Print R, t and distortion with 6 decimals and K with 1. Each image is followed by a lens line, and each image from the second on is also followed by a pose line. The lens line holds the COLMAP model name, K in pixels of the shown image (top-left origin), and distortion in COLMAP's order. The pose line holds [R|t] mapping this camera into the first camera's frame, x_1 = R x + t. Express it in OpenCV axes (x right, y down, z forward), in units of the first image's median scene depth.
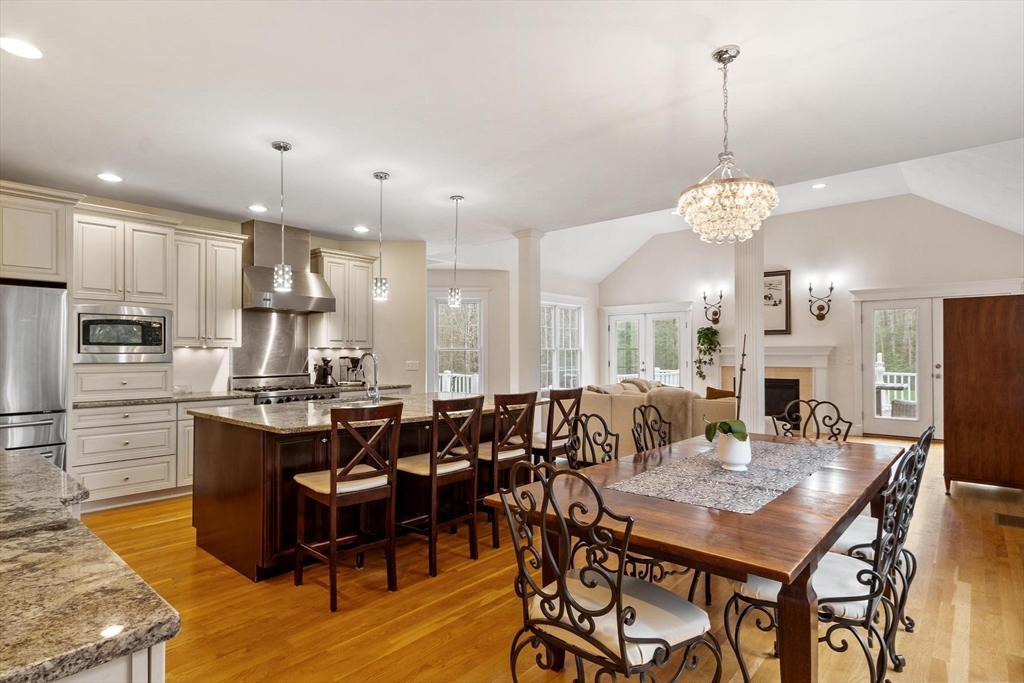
lens RADIAL K [[534.3, 0, 493.2], [0, 534.3, 347.4], [0, 0, 1]] dist [0.004290, 0.000718]
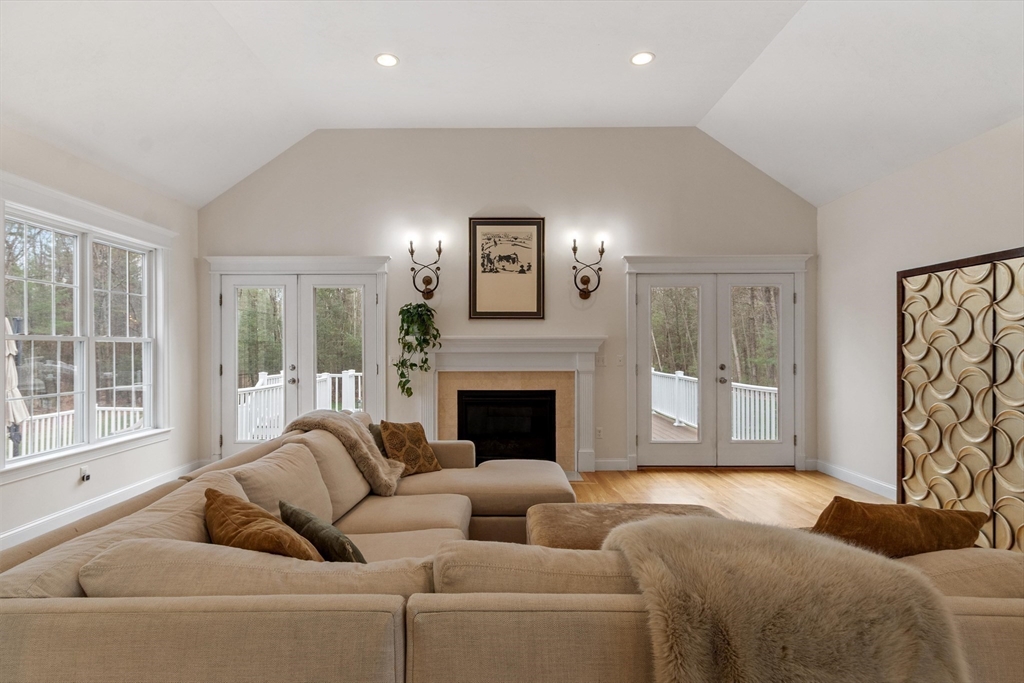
lens RADIAL K [[544.1, 0, 494.5], [0, 544.1, 345.2], [0, 0, 1]] dist [0.002687, 0.001148]
pose [[0.744070, 0.006072, 0.668074, 0.076315], [-0.007966, 0.999968, -0.000217, 0.006112], [-0.668054, -0.005160, 0.744095, 0.514757]]
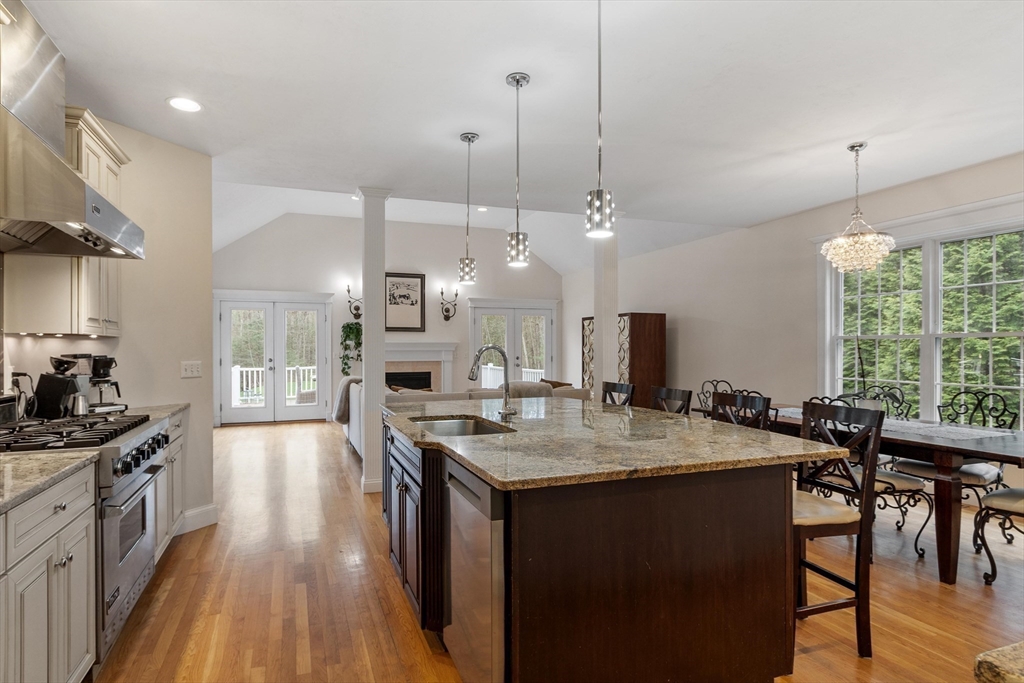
lens RADIAL K [[548.3, 0, 499.5], [0, 548.3, 340.3], [0, 0, 1]] dist [-0.002960, -0.000315]
pose [[0.453141, 0.015408, 0.891306, -0.361219], [-0.009200, 0.999878, -0.012608, 0.005711], [-0.891391, -0.002487, 0.453227, 0.313864]]
